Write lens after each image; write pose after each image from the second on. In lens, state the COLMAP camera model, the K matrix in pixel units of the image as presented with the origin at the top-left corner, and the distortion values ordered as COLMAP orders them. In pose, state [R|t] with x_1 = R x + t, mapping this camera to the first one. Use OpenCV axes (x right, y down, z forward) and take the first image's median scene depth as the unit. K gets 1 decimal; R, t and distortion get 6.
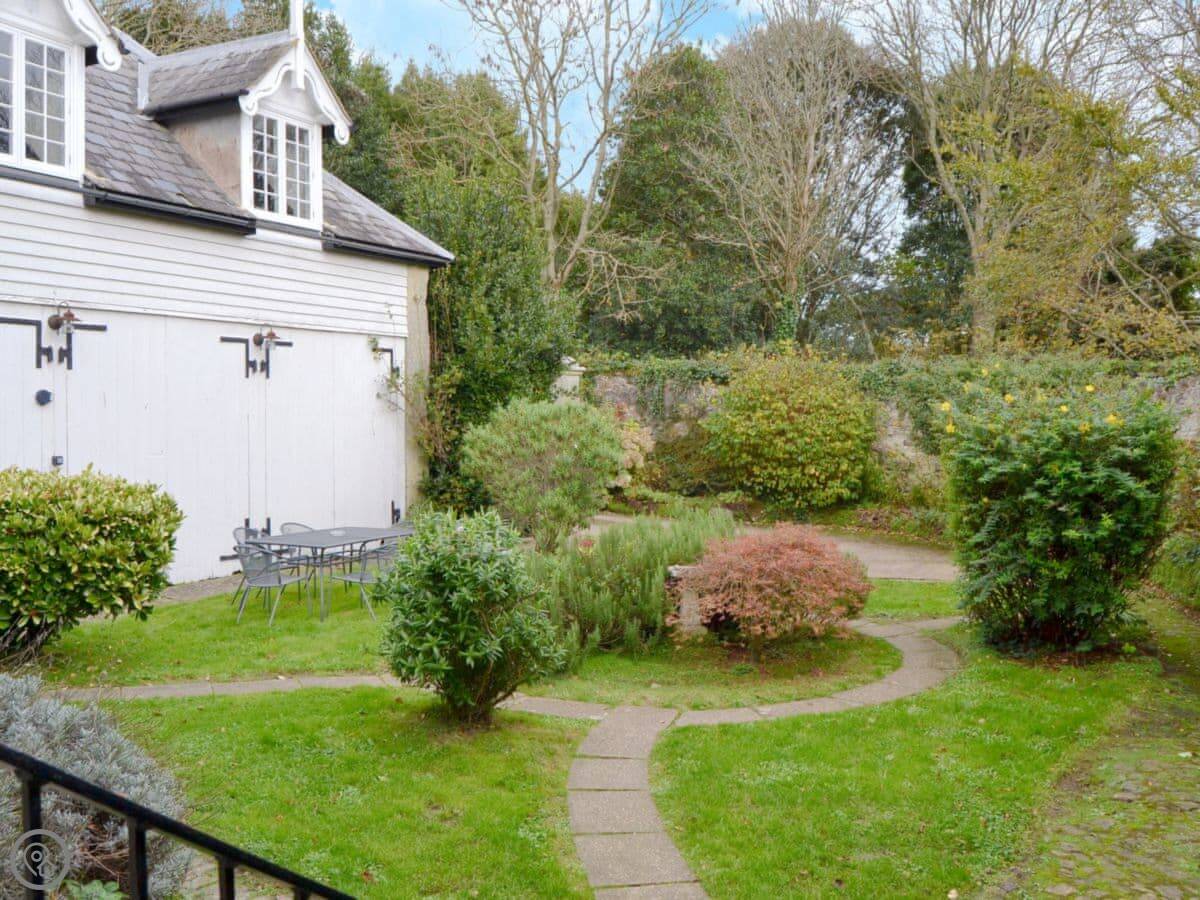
lens RADIAL K [[1216.2, 0, 601.1], [0, 1216.2, 445.8], [0, 0, 1]] dist [-0.070751, 0.000000]
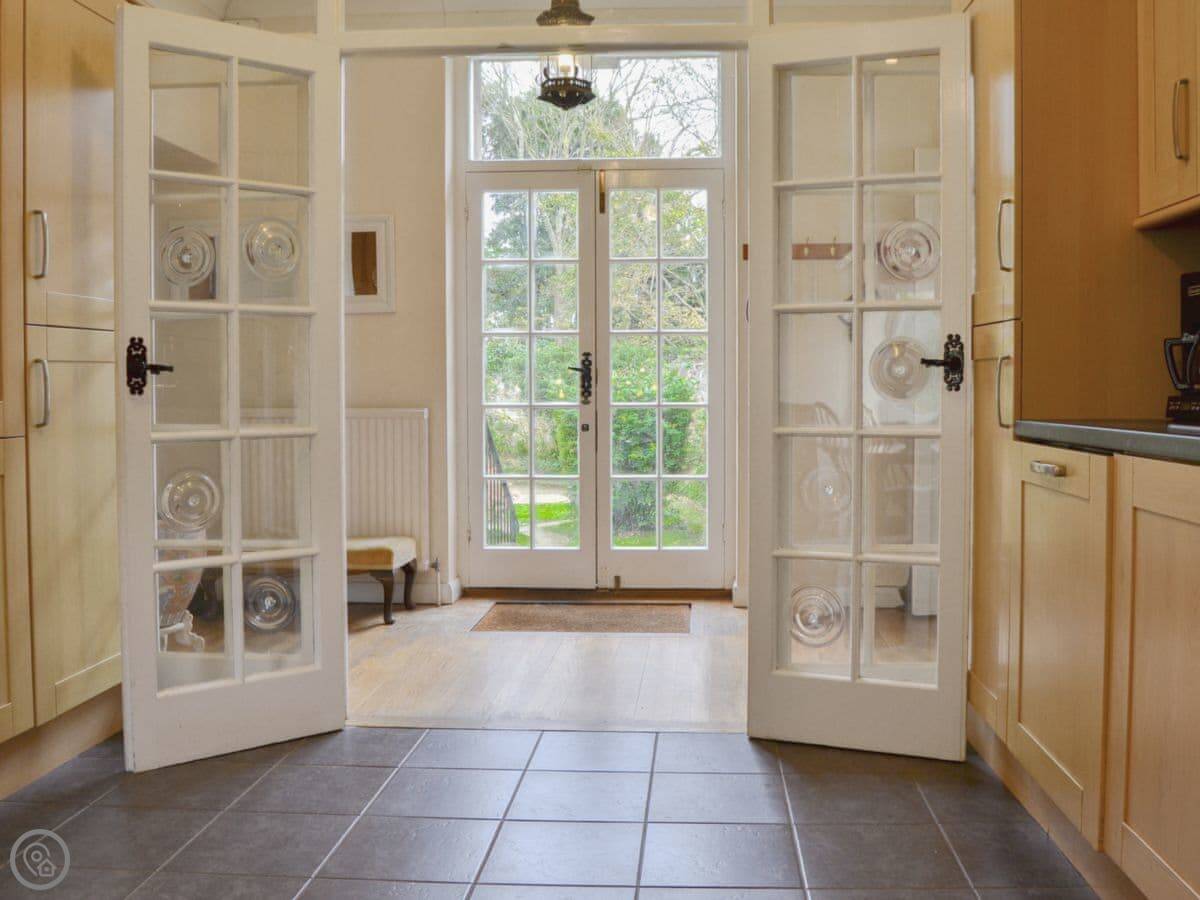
lens RADIAL K [[1216.2, 0, 600.1], [0, 1216.2, 447.7], [0, 0, 1]] dist [-0.070751, 0.000000]
pose [[0.941171, -0.024881, 0.337014, -0.100230], [0.016849, 0.999501, 0.026735, 0.006461], [-0.337511, -0.019484, 0.941120, -0.259465]]
